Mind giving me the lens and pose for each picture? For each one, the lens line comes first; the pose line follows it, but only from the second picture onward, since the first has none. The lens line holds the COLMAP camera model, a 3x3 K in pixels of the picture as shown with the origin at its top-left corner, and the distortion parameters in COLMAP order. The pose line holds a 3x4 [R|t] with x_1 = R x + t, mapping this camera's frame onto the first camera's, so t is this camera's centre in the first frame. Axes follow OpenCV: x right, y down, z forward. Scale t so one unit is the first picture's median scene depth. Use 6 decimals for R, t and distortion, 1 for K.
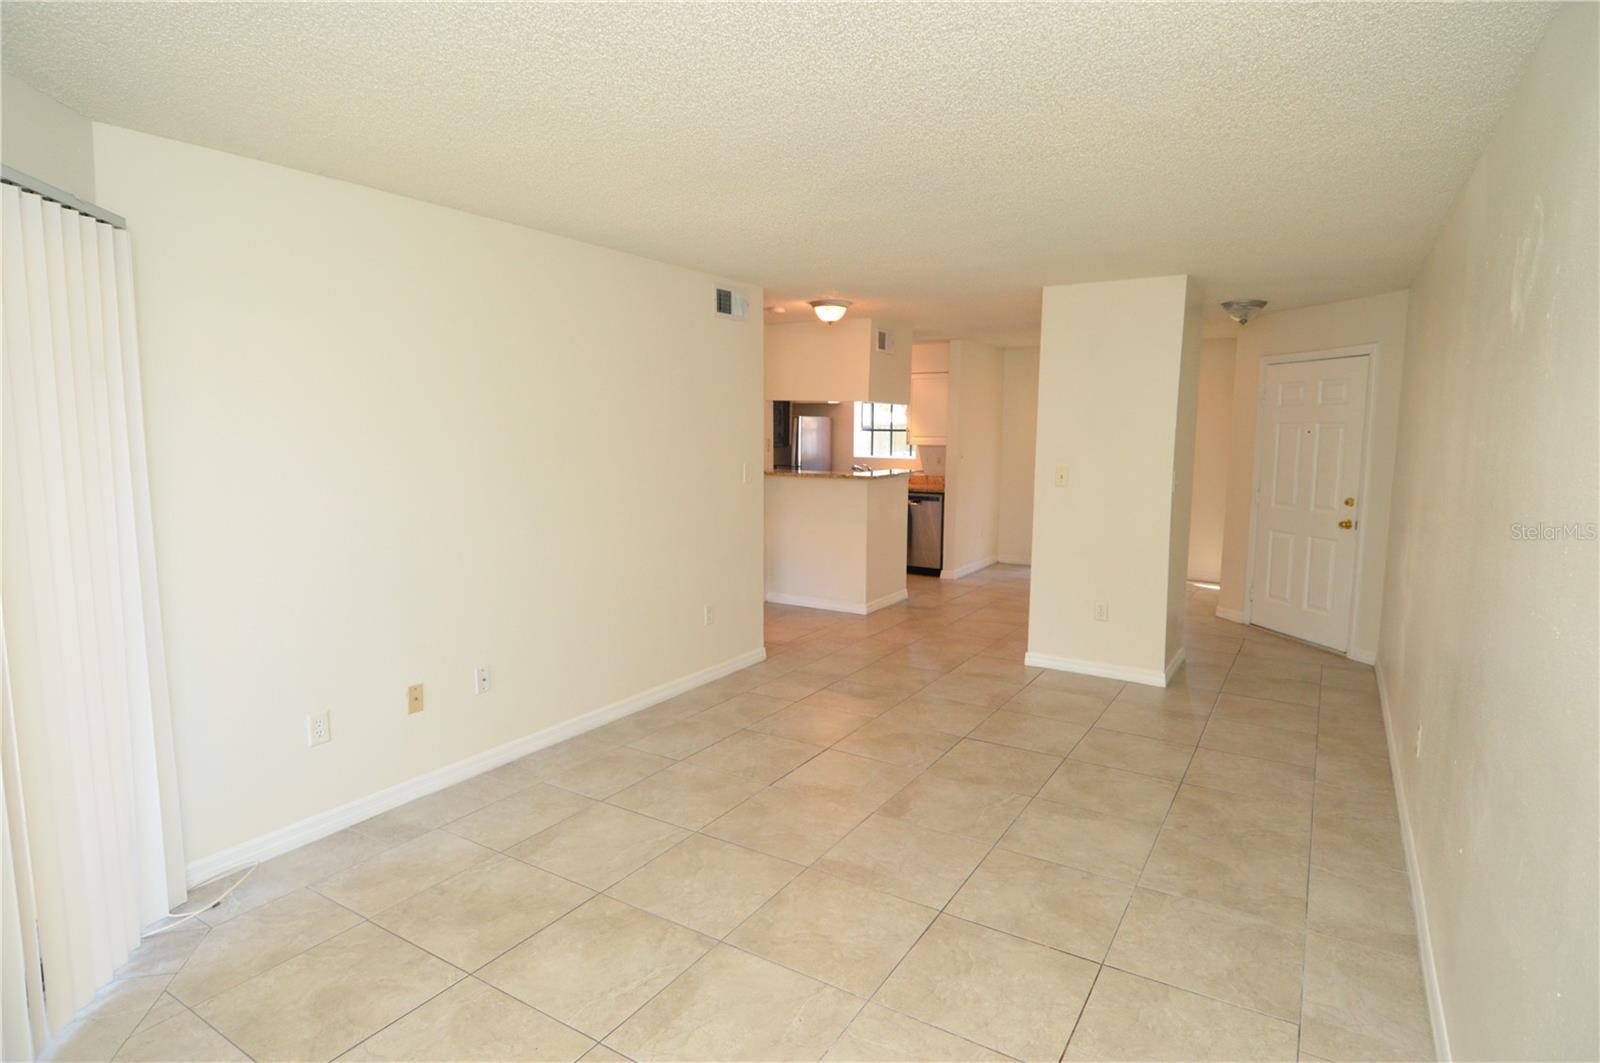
lens RADIAL K [[844.3, 0, 809.5], [0, 844.3, 526.2], [0, 0, 1]] dist [0.028469, -0.037155]
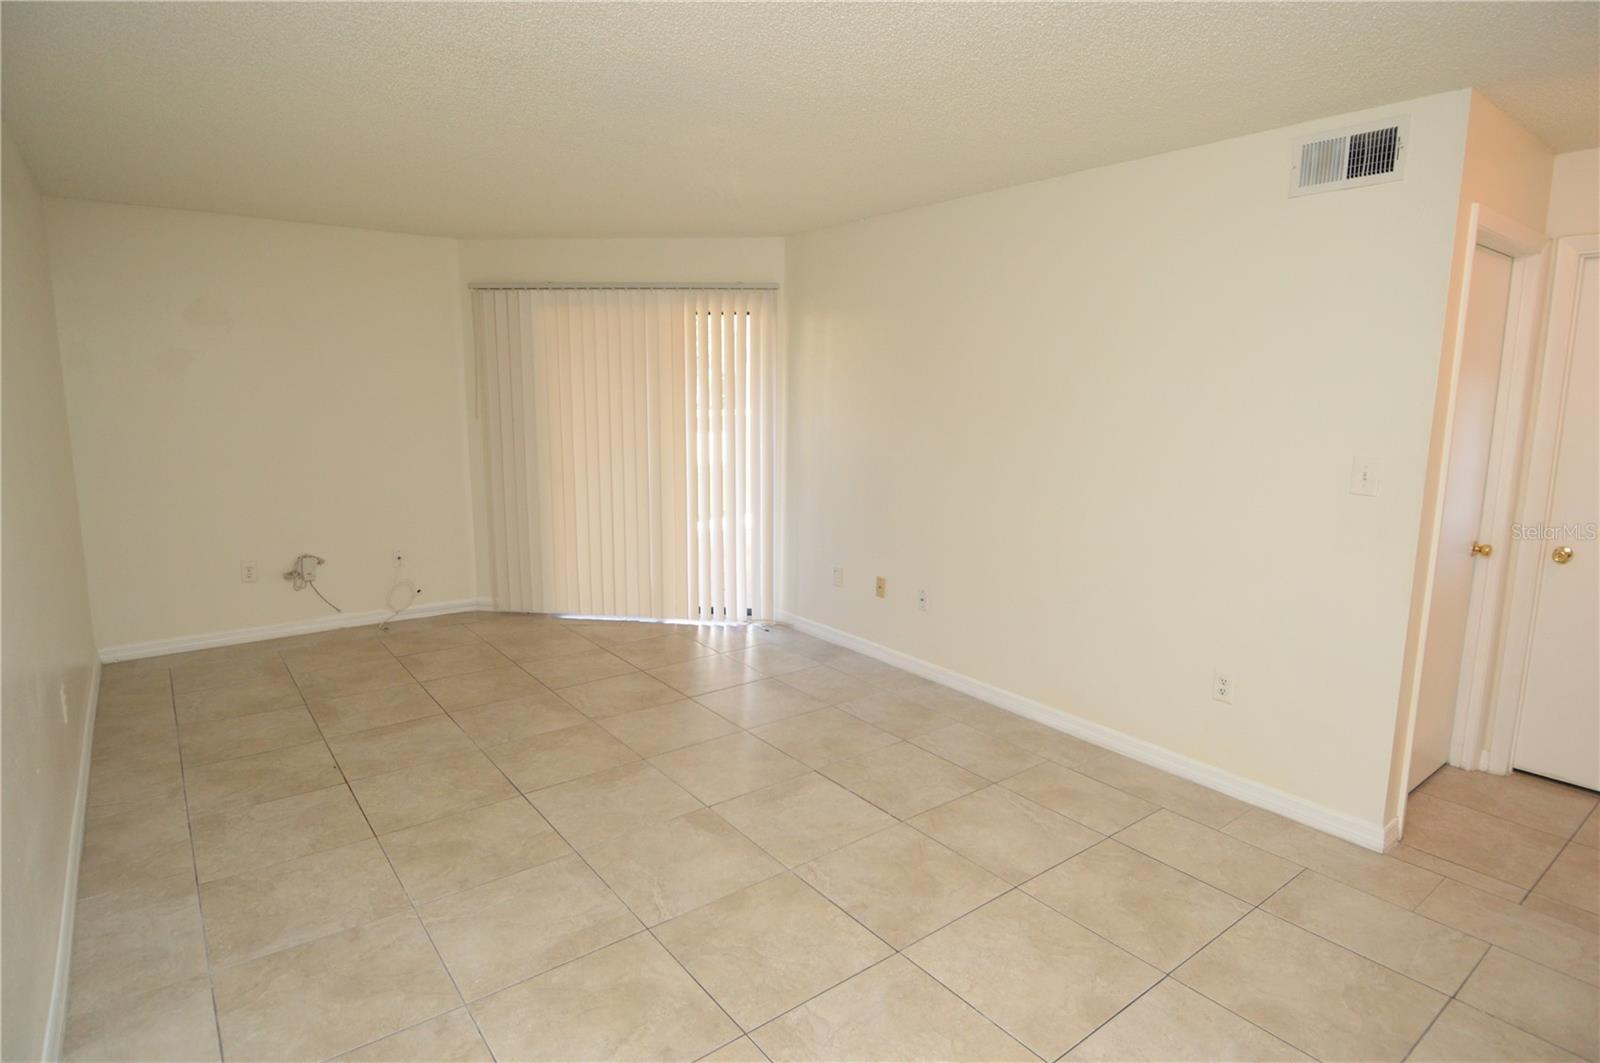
lens RADIAL K [[851.7, 0, 809.6], [0, 851.7, 523.8], [0, 0, 1]] dist [0.023647, -0.033144]
pose [[-0.351336, 0.138741, -0.925913, 0.699046], [-0.123912, 0.973369, 0.192871, -0.122657], [0.928014, 0.182494, -0.324788, 1.113912]]
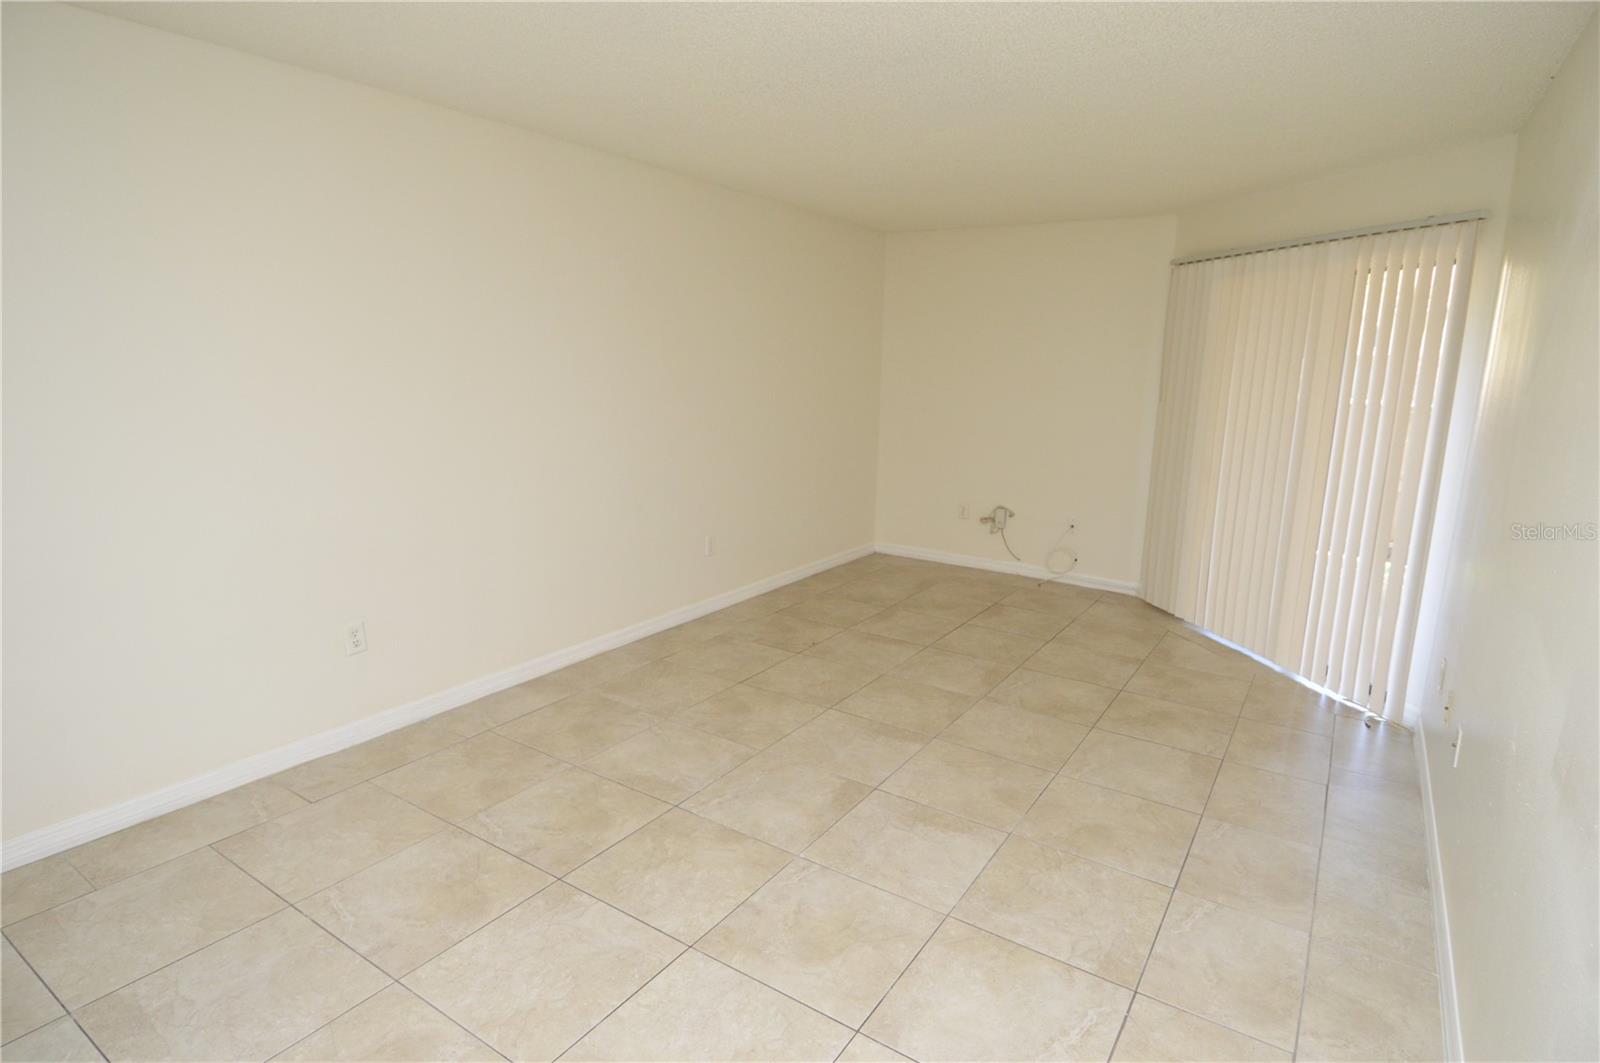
lens RADIAL K [[844.3, 0, 809.5], [0, 844.3, 526.2], [0, 0, 1]] dist [0.028469, -0.037155]
pose [[-0.999070, -0.037275, 0.021671, 0.112327], [-0.028689, 0.949893, 0.311255, -0.164859], [-0.032187, 0.310344, -0.950079, 1.461528]]
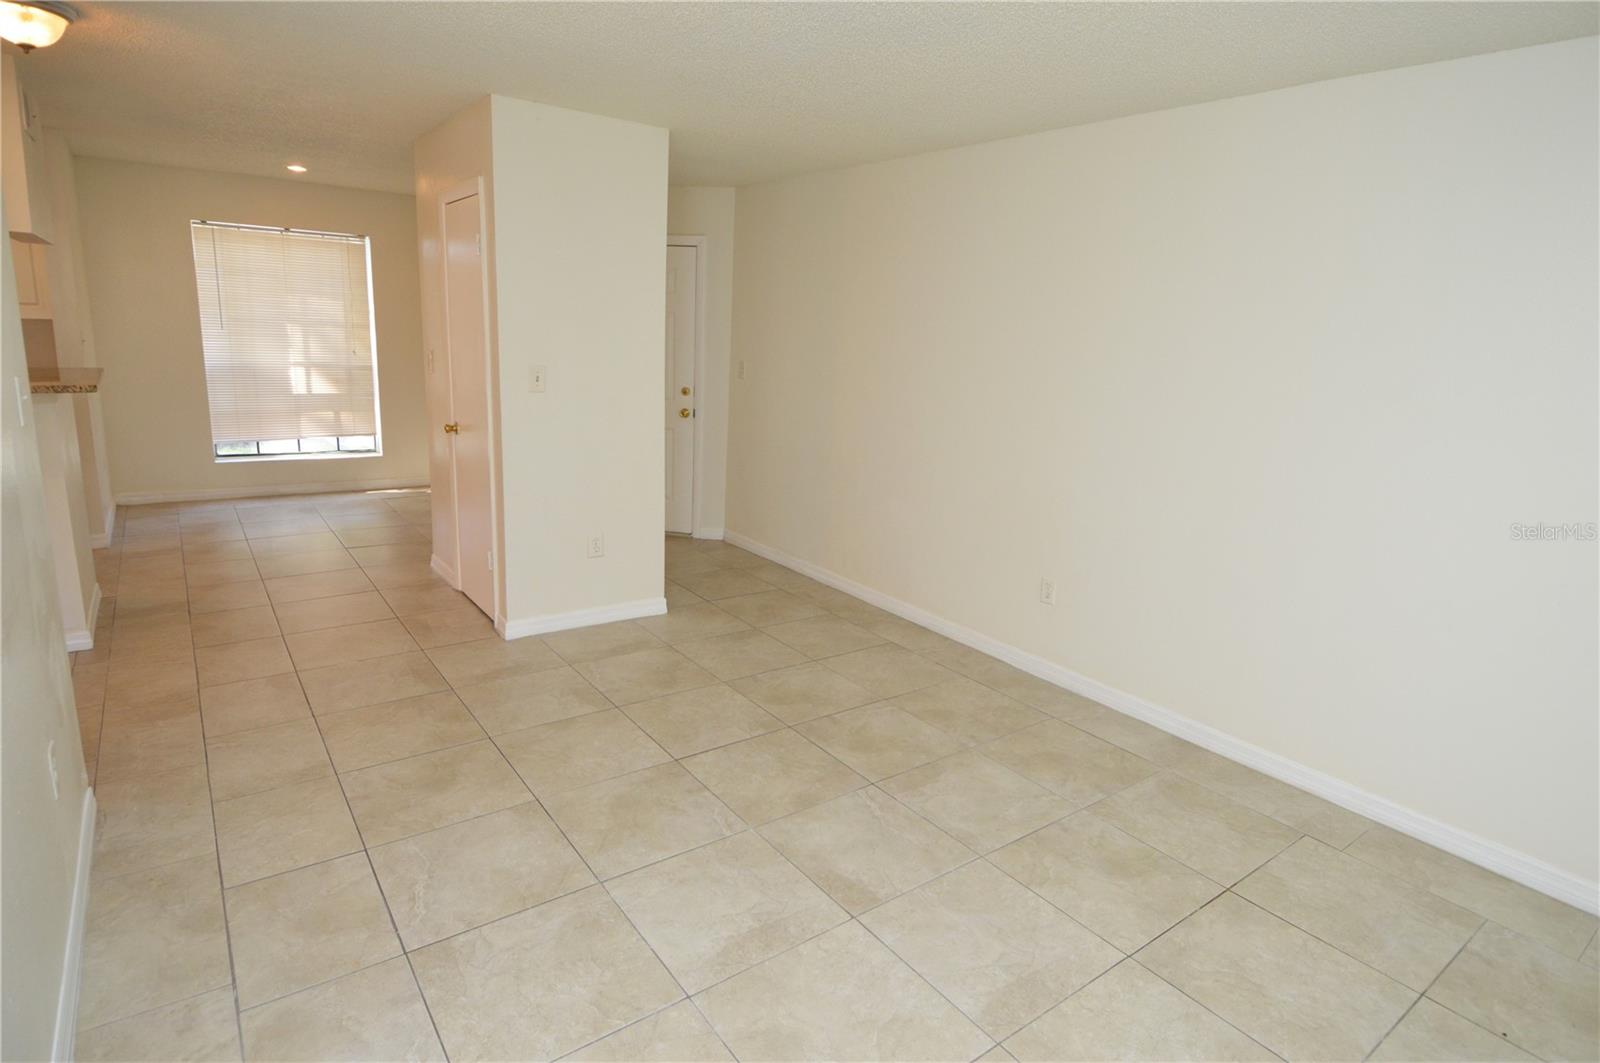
lens RADIAL K [[851.7, 0, 809.6], [0, 851.7, 523.8], [0, 0, 1]] dist [0.023647, -0.033144]
pose [[0.369970, -0.194935, 0.908363, -0.403821], [0.060335, 0.980717, 0.185889, -0.075786], [-0.927083, -0.013968, 0.374597, 0.650952]]
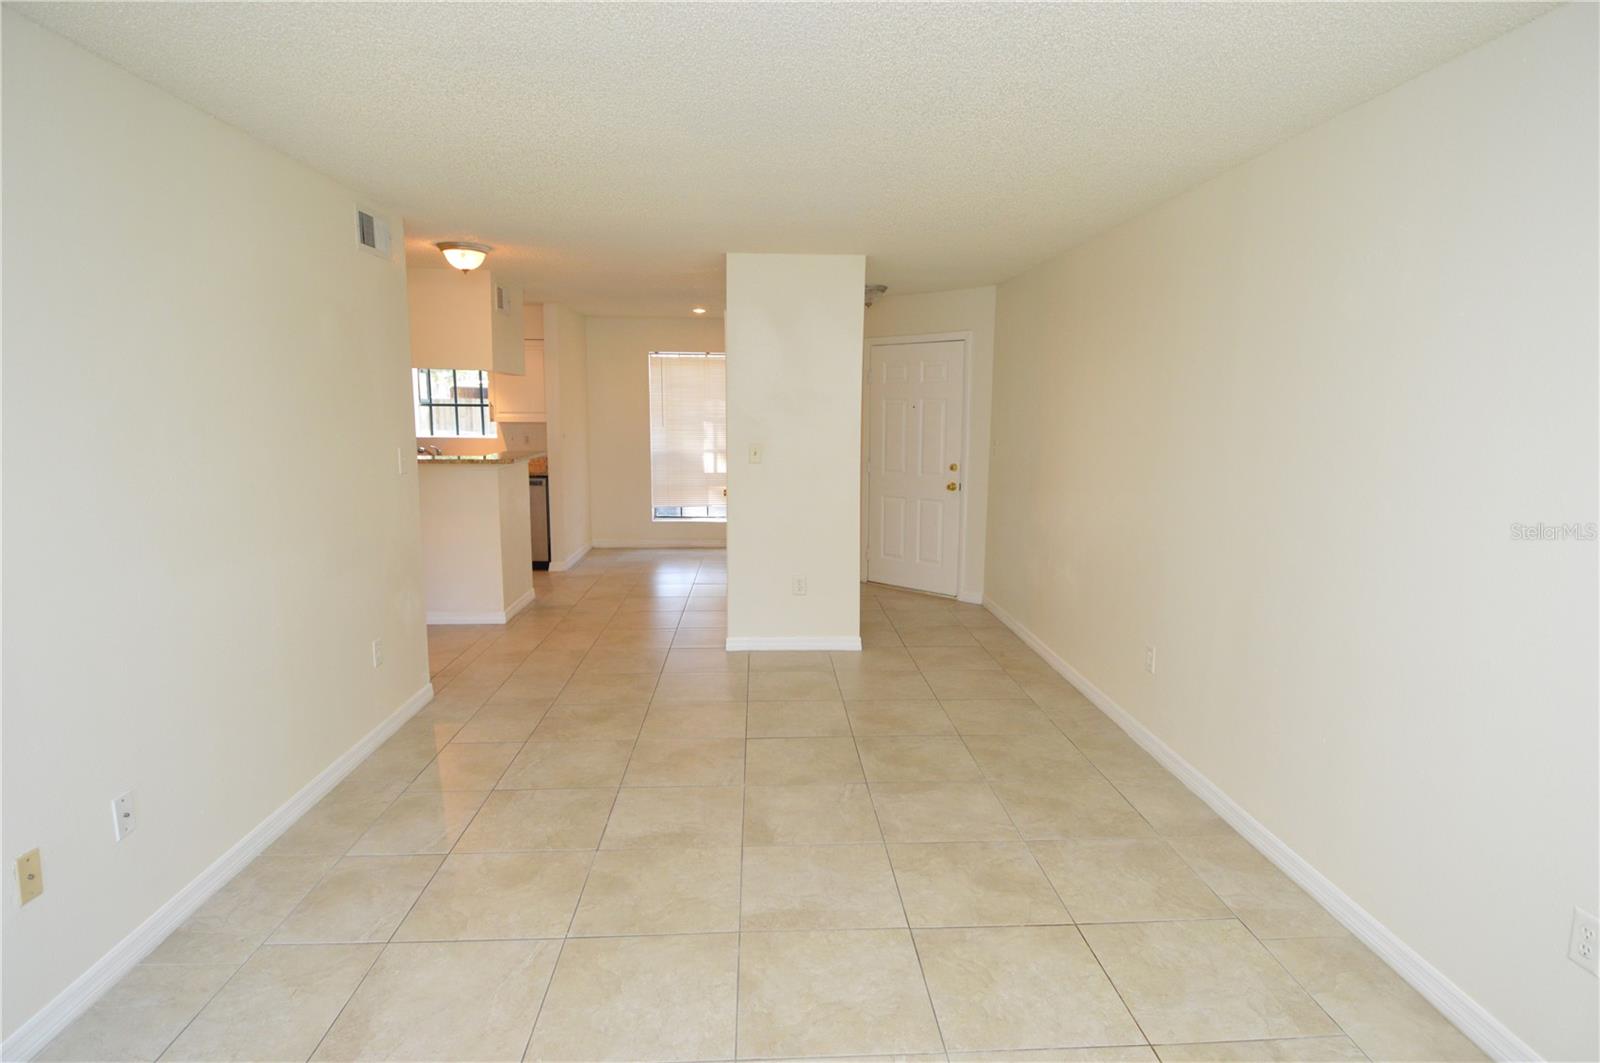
lens RADIAL K [[869.3, 0, 804.7], [0, 869.3, 524.7], [0, 0, 1]] dist [0.037784, -0.039564]
pose [[0.822549, -0.078486, 0.563252, -0.291529], [0.065430, 0.996915, 0.043363, -0.020995], [-0.564918, 0.001186, 0.825146, 0.184808]]
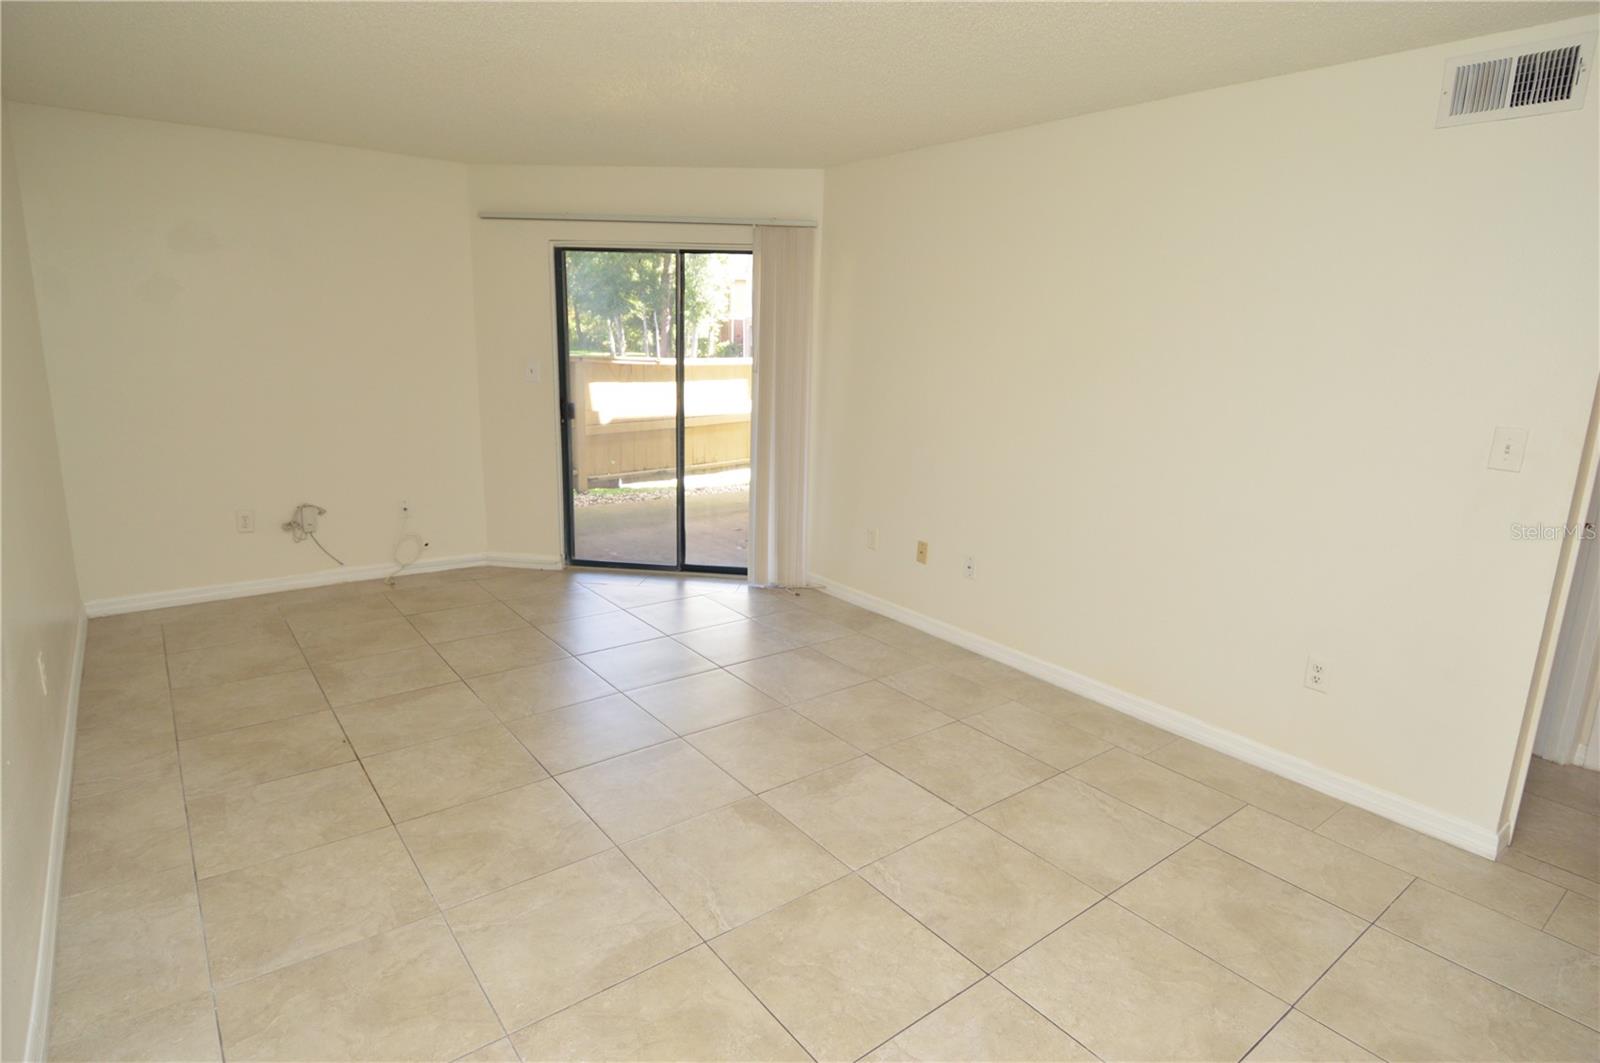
lens RADIAL K [[848.8, 0, 808.7], [0, 848.8, 523.1], [0, 0, 1]] dist [0.022629, -0.029994]
pose [[-0.347848, 0.184281, -0.919262, 0.643669], [-0.145283, 0.958054, 0.247032, -0.109248], [0.926226, 0.219482, -0.306484, 1.032945]]
